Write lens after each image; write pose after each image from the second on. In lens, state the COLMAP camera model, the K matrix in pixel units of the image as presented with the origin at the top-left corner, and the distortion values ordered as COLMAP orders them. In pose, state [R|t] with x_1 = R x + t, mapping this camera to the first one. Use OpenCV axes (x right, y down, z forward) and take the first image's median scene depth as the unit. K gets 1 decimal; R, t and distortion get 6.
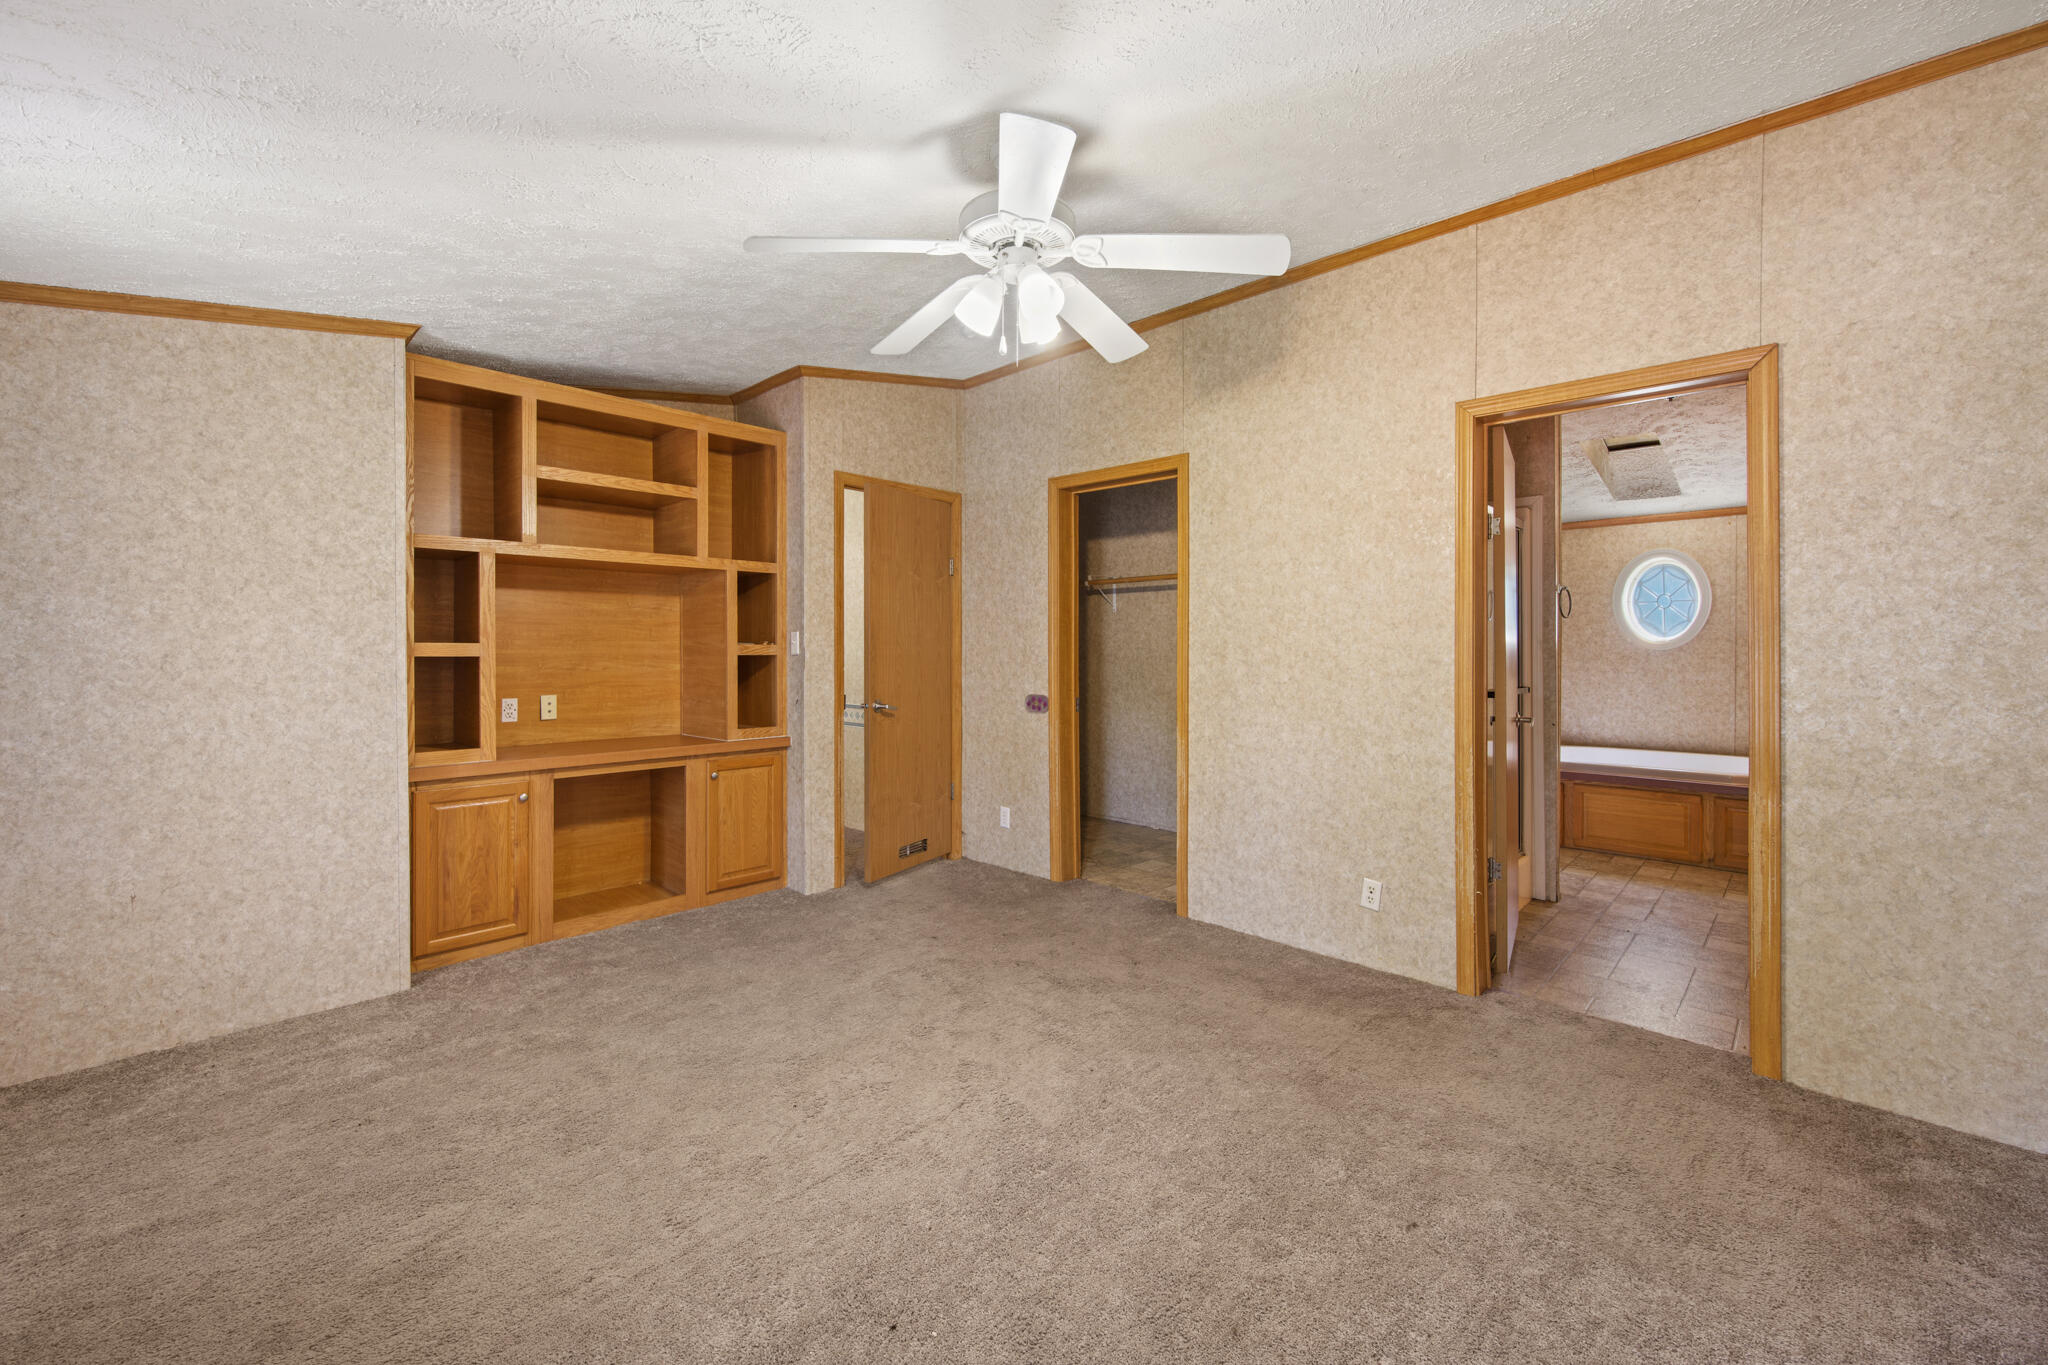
lens RADIAL K [[822.6, 0, 1022.2], [0, 822.6, 649.0], [0, 0, 1]] dist [-0.000406, 0.000681]
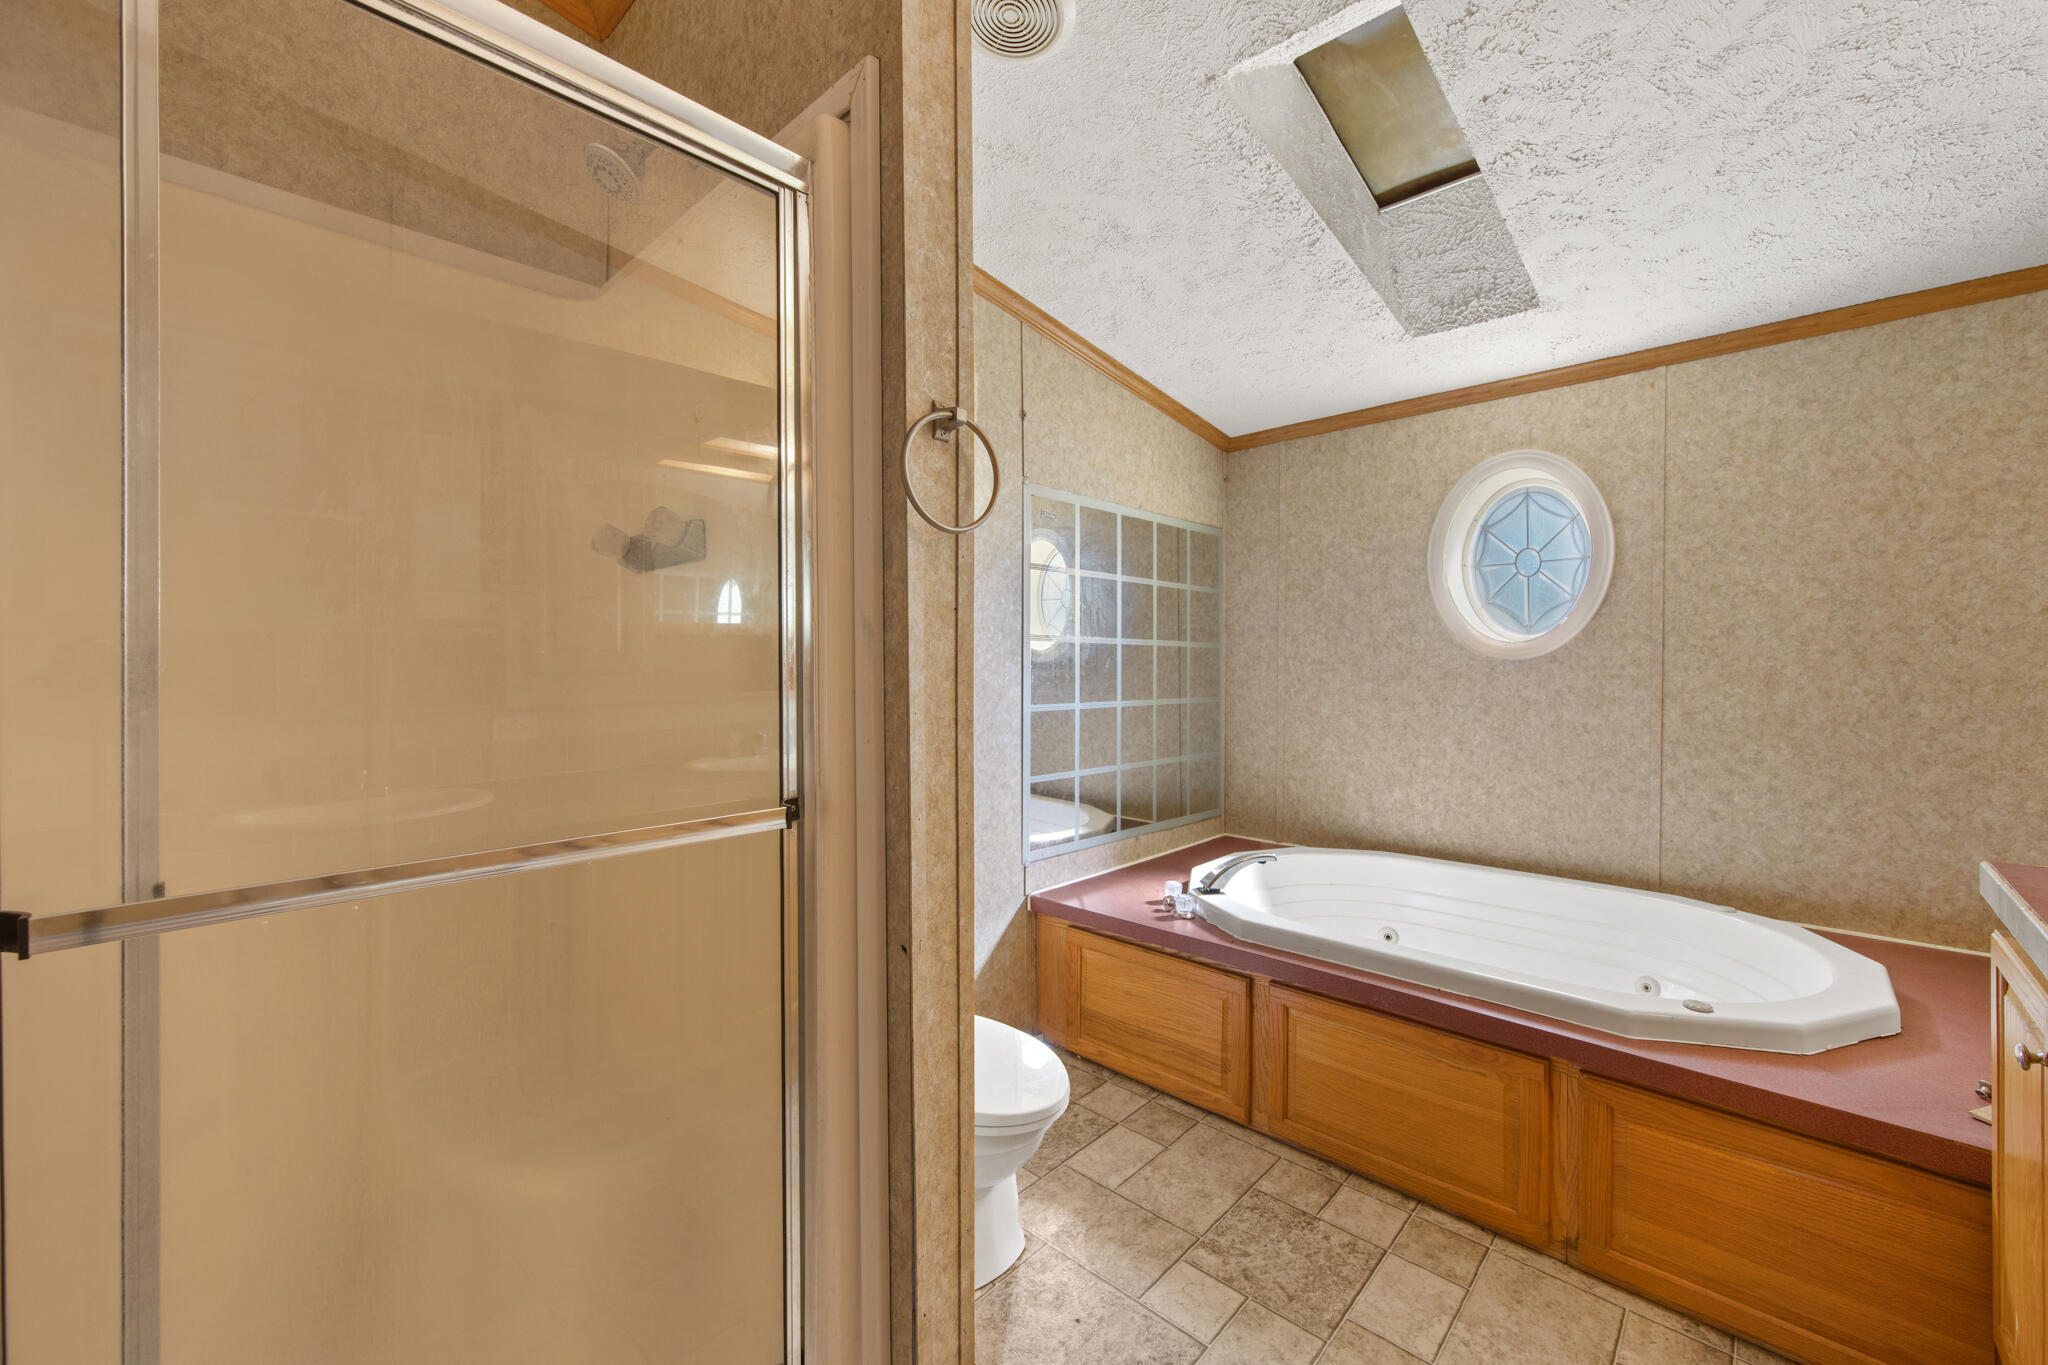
lens RADIAL K [[822.6, 0, 1030.0], [0, 822.6, 668.0], [0, 0, 1]] dist [-0.000406, 0.000681]
pose [[0.999598, -0.001583, 0.028310, 0.491236], [0.001419, 0.999982, 0.005824, 0.002779], [-0.028319, -0.005781, 0.999582, 0.539522]]
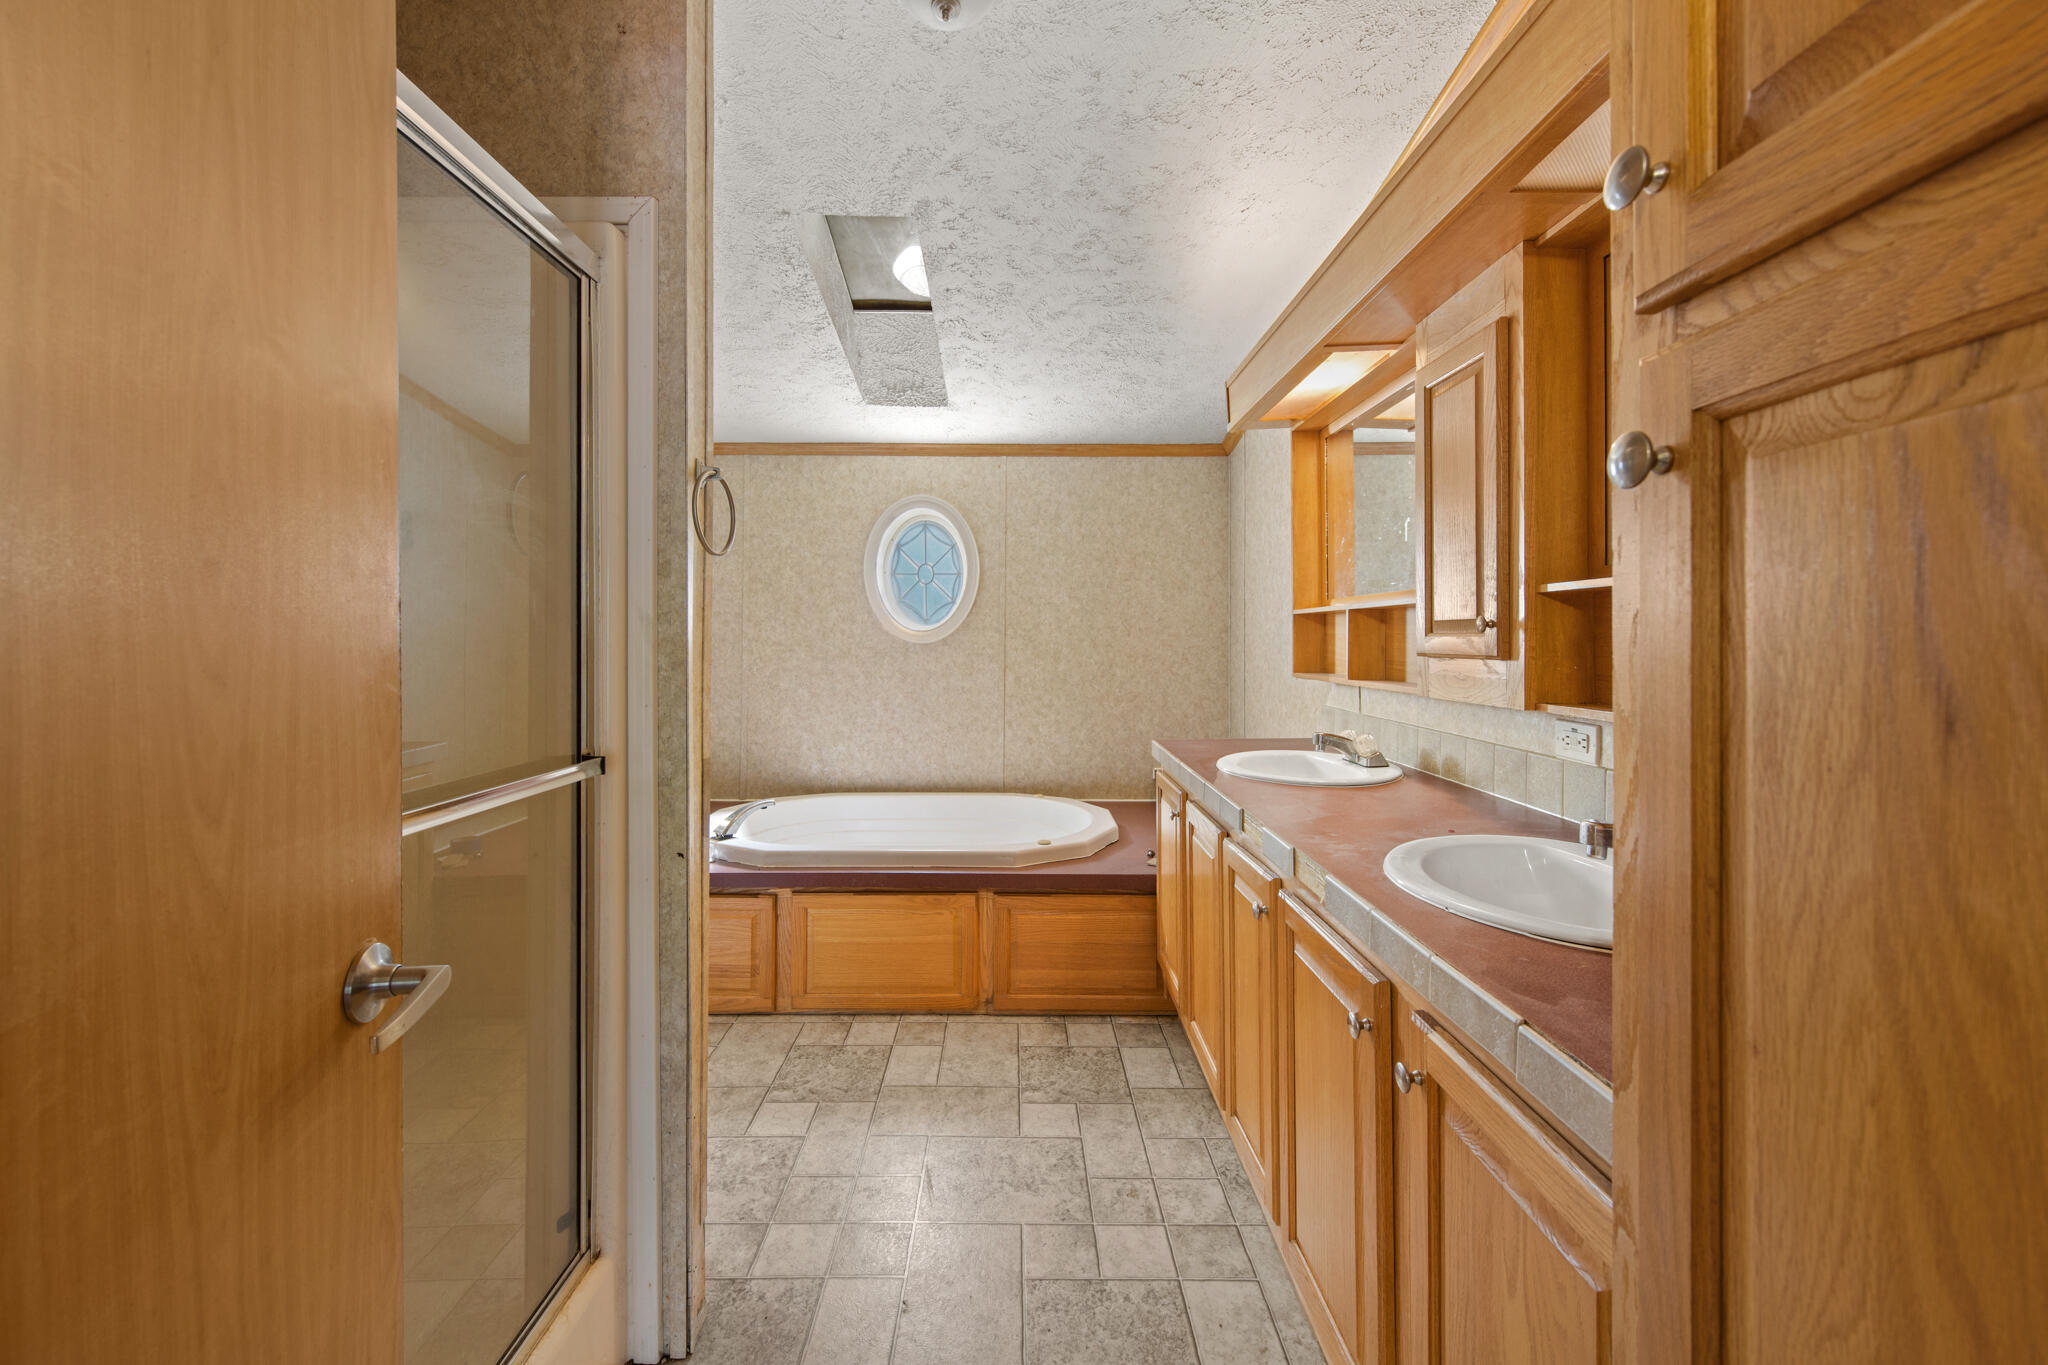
lens RADIAL K [[822.6, 0, 1040.8], [0, 822.6, 636.0], [0, 0, 1]] dist [-0.000406, 0.000681]
pose [[0.693762, 0.008367, 0.720156, 0.363333], [-0.002709, 0.999956, -0.009008, 0.001033], [-0.720199, 0.004298, 0.693754, 0.469011]]
